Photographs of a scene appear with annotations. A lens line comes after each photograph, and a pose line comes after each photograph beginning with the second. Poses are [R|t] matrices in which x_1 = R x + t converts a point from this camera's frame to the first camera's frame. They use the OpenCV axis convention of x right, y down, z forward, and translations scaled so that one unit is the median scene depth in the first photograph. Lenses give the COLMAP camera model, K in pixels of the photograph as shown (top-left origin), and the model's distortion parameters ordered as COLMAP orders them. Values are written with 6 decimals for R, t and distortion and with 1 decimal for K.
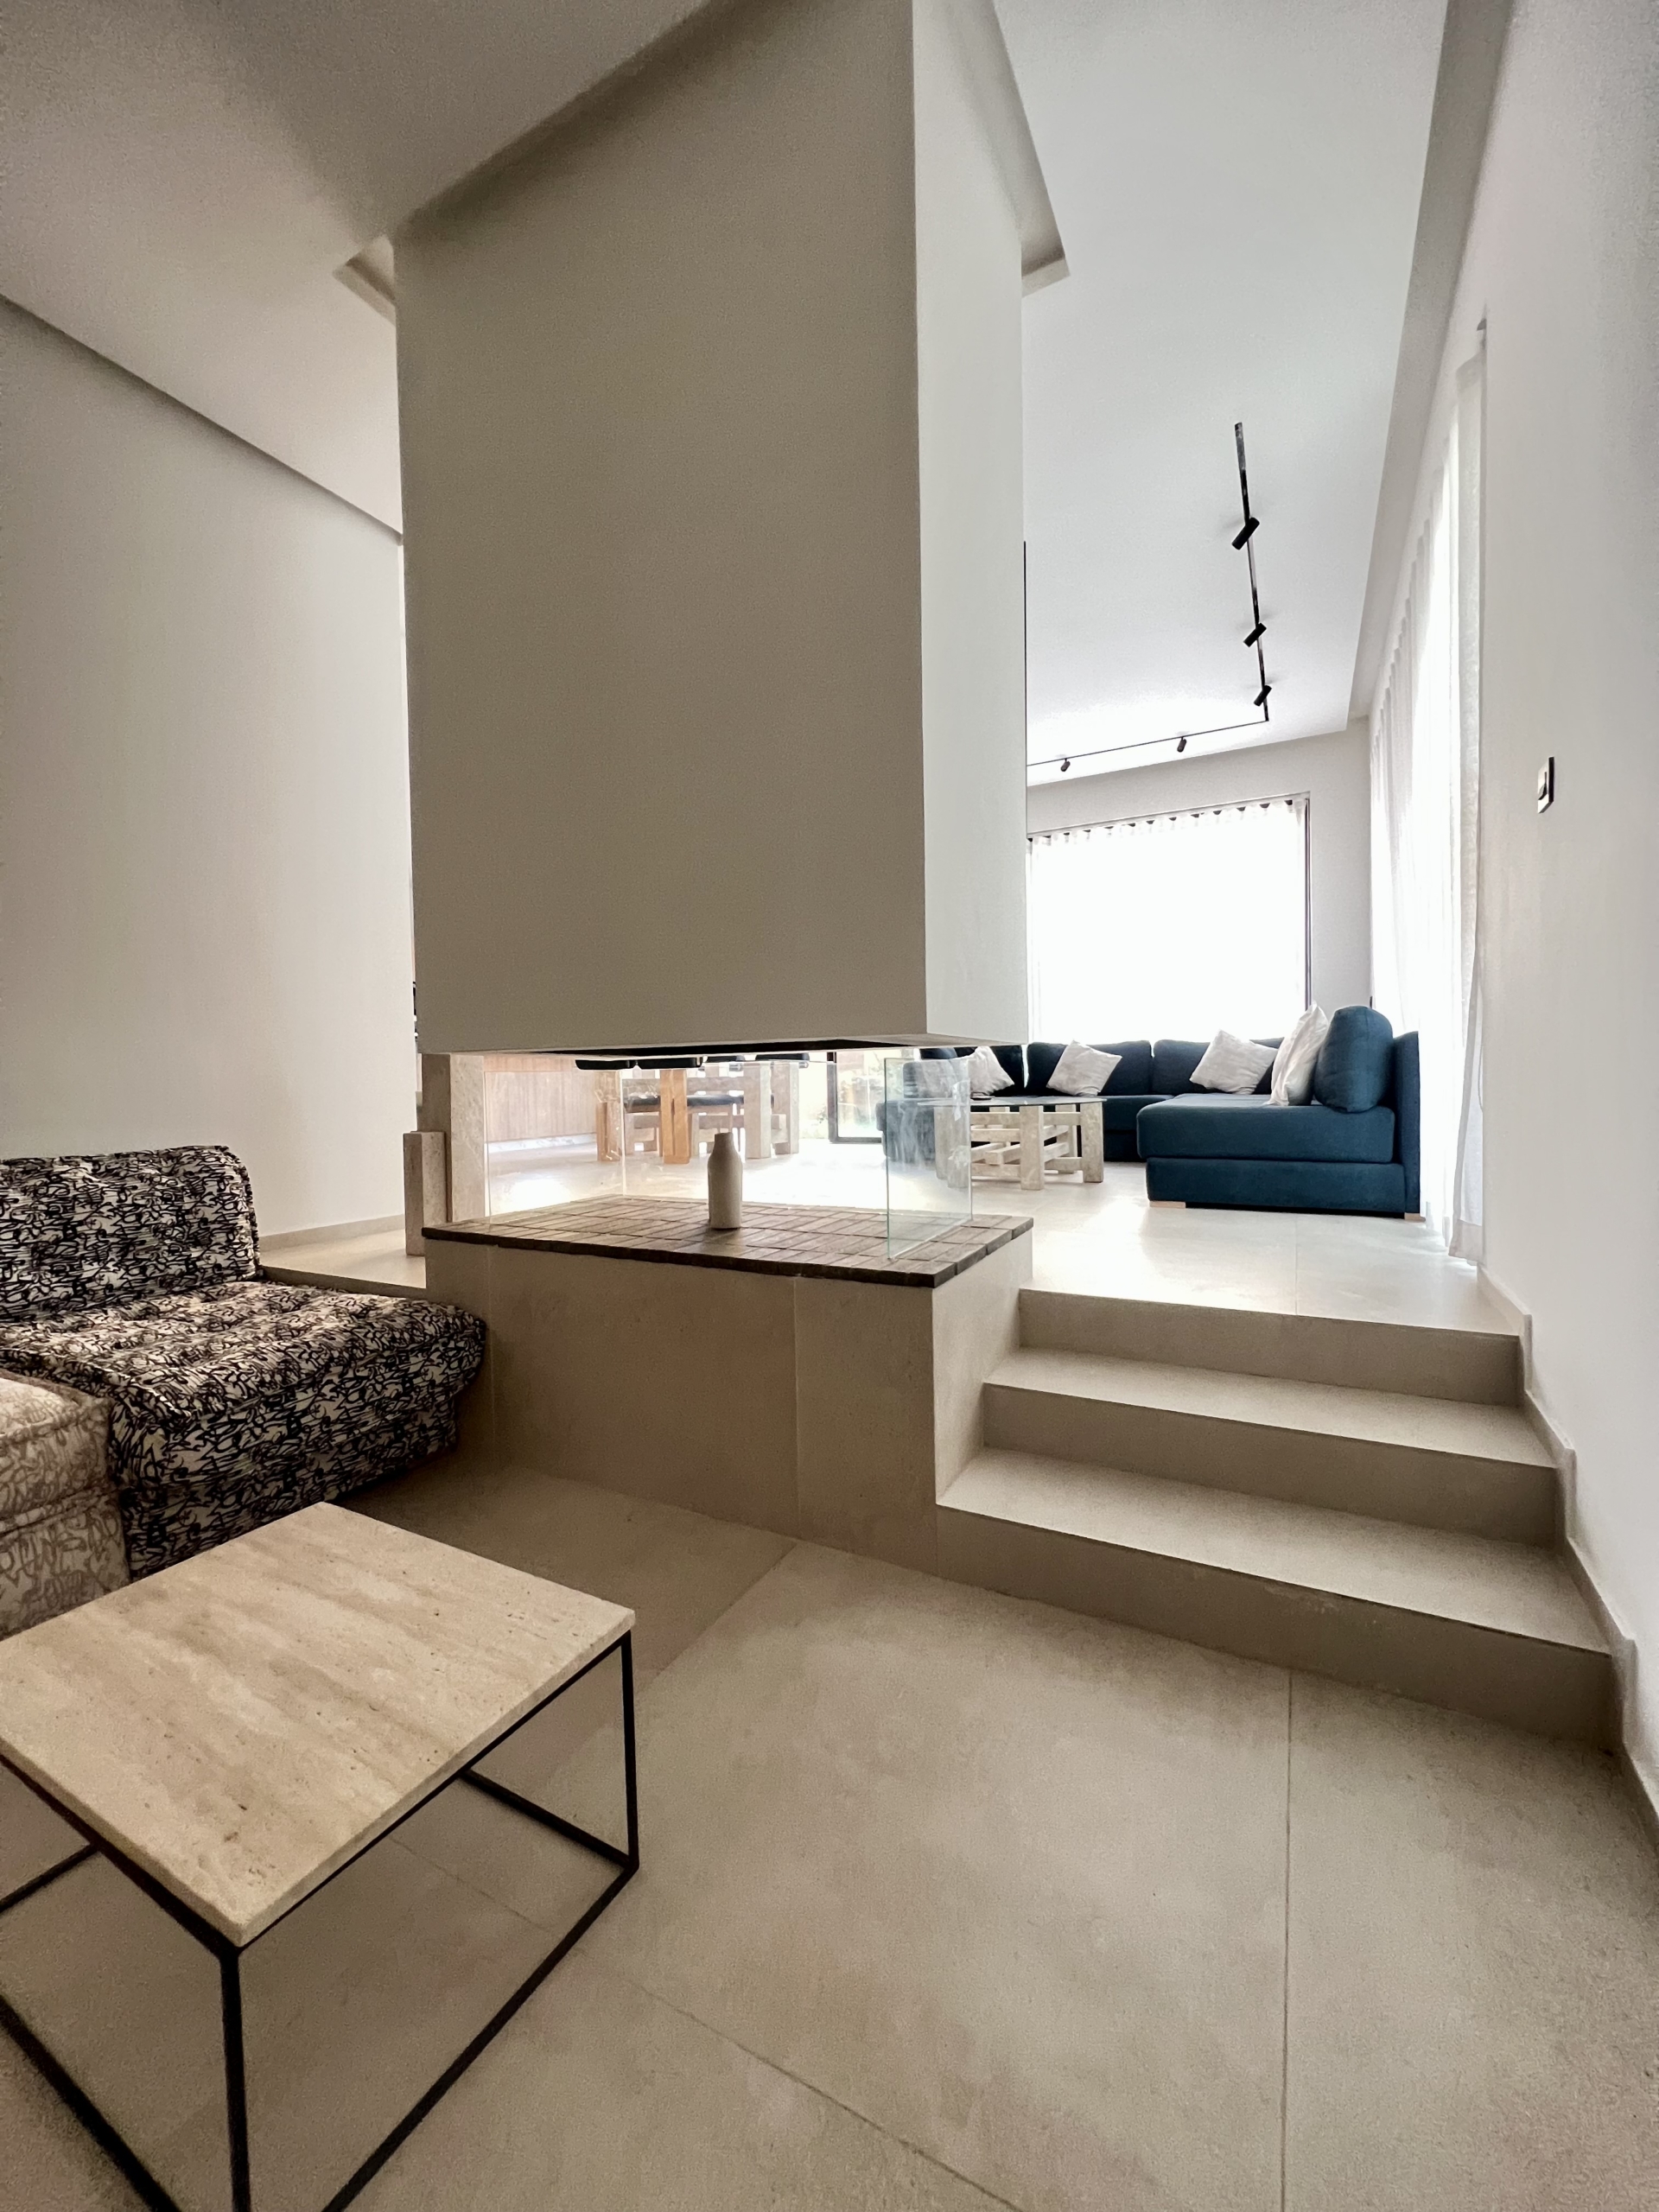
lens RADIAL K [[883.4, 0, 830.0], [0, 883.4, 1104.5], [0, 0, 1]] dist [-0.000499, -0.000298]
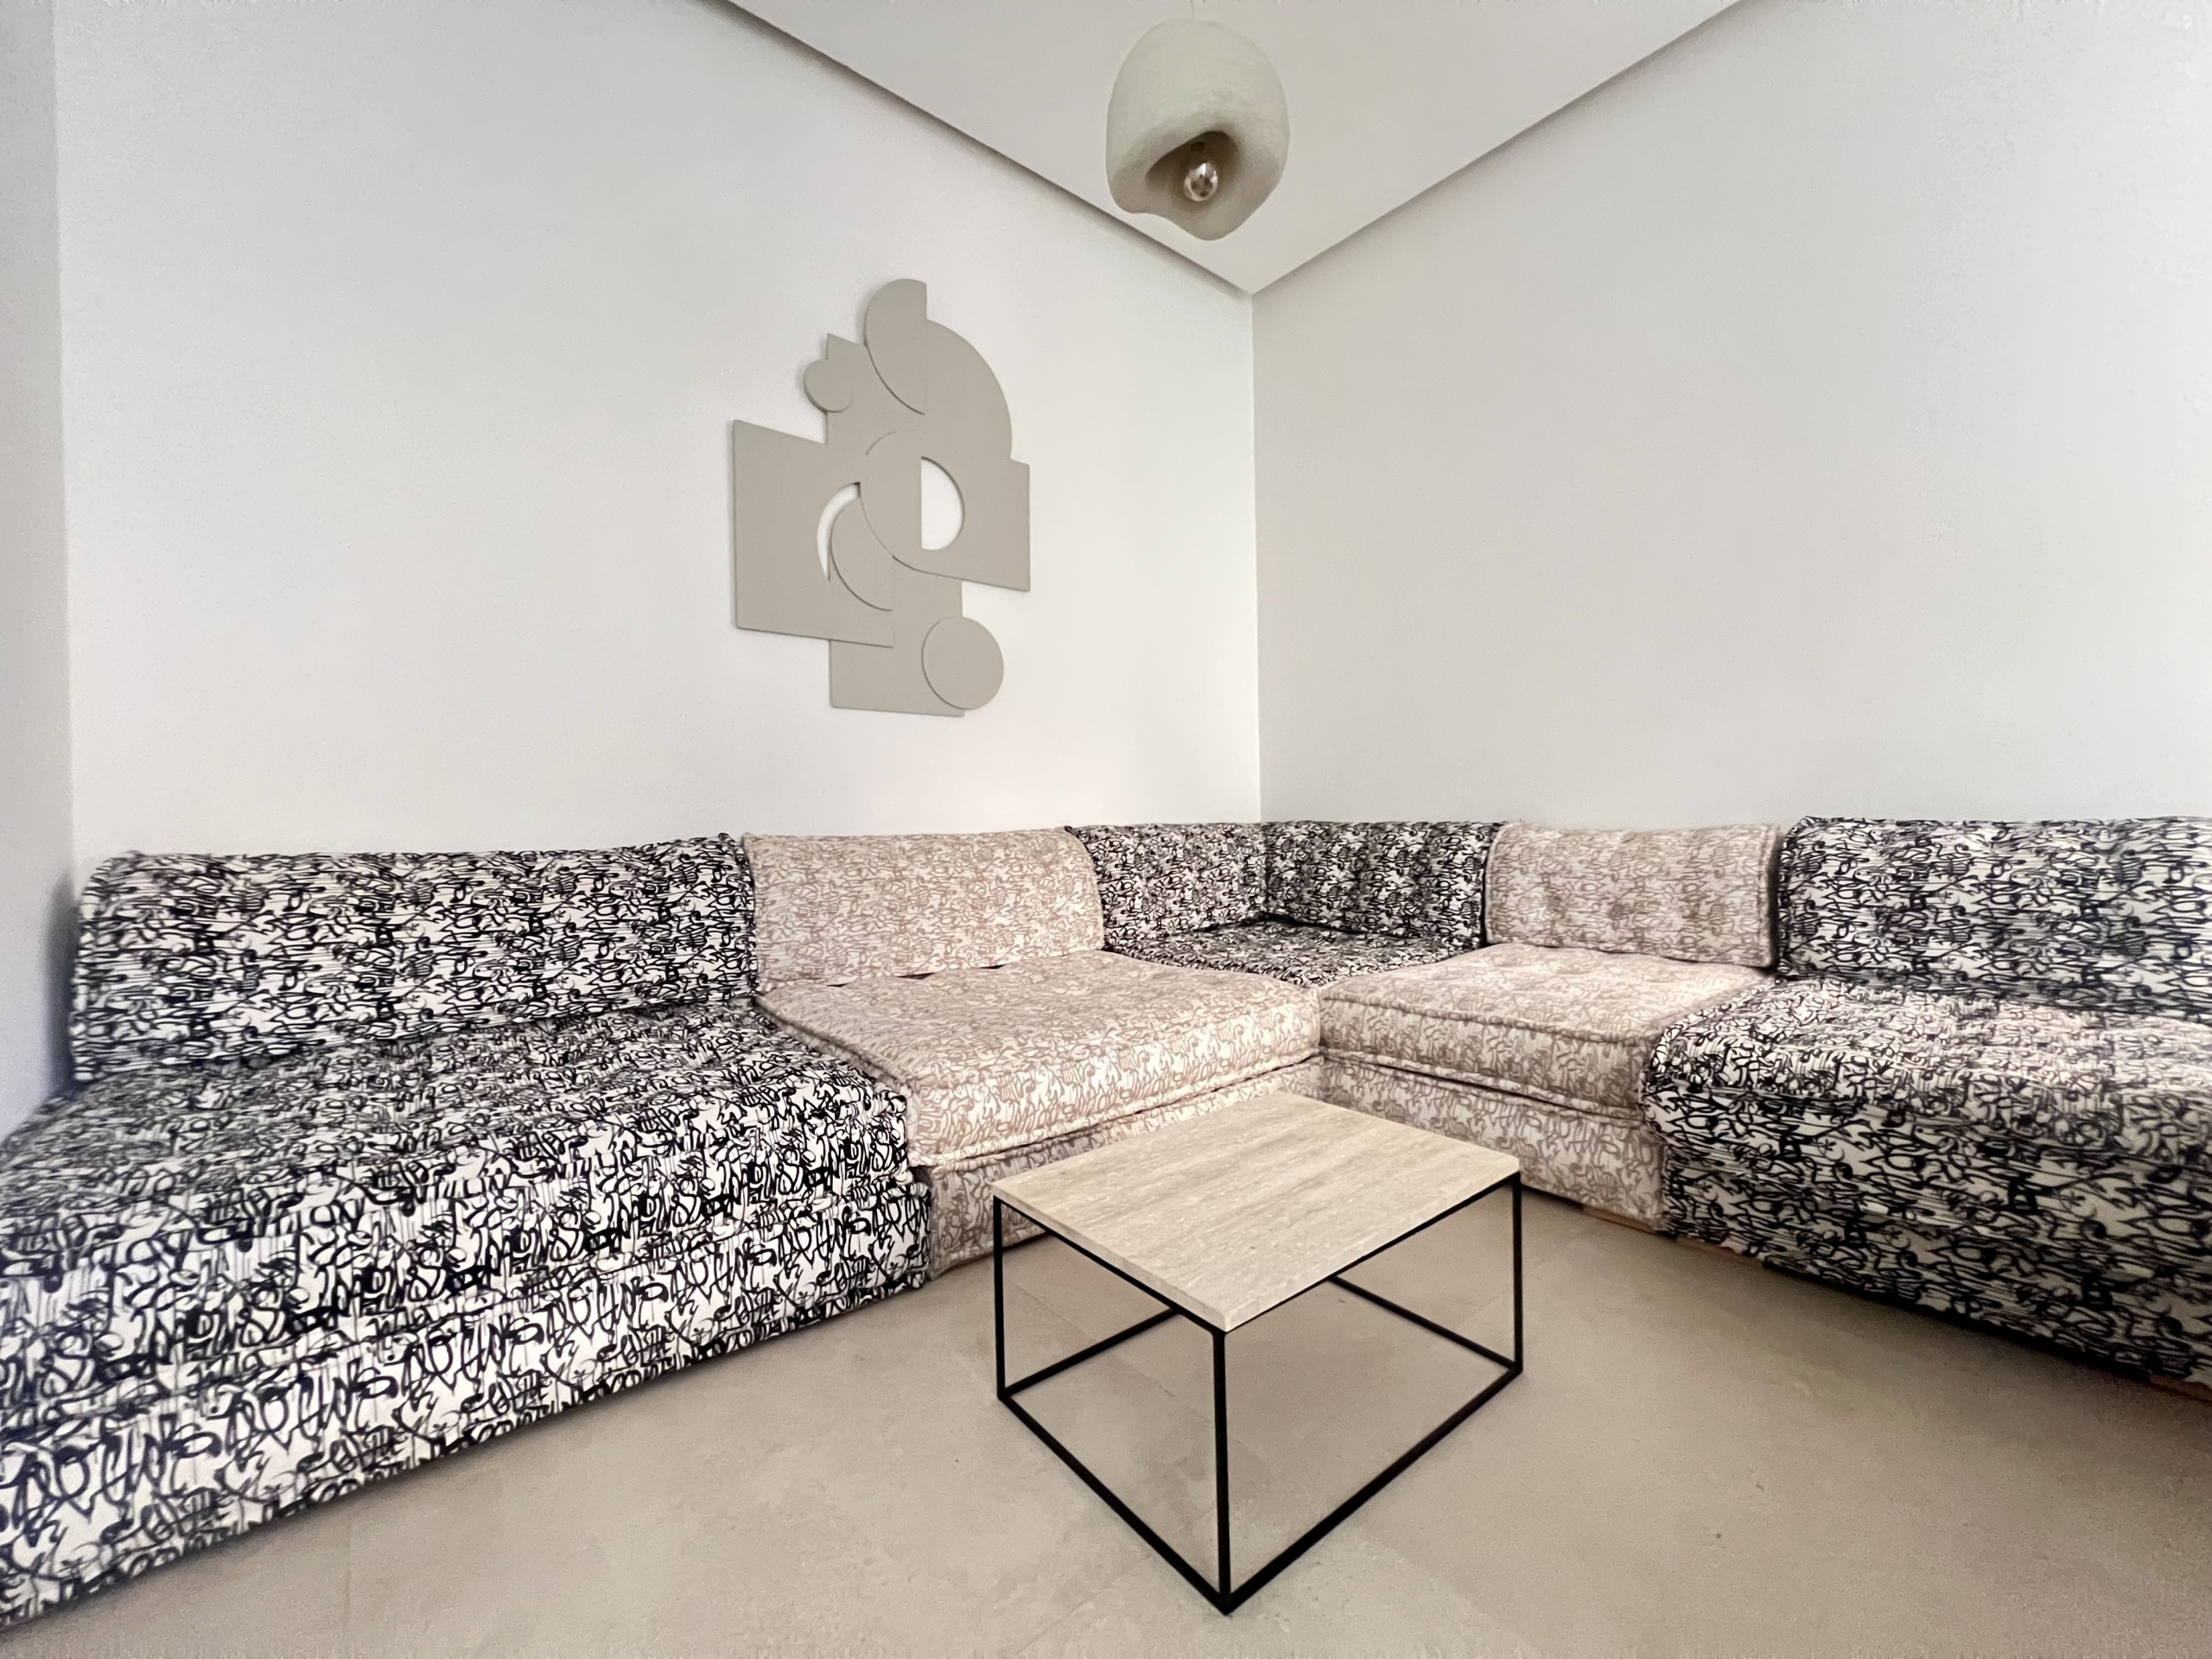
lens RADIAL K [[883.4, 0, 1111.3], [0, 883.4, 827.9], [0, 0, 1]] dist [-0.000499, -0.000298]
pose [[-0.379541, 0.033267, -0.924577, 0.306583], [0.000468, 0.999360, 0.035766, 0.040220], [0.925175, 0.013142, -0.379314, 0.635339]]
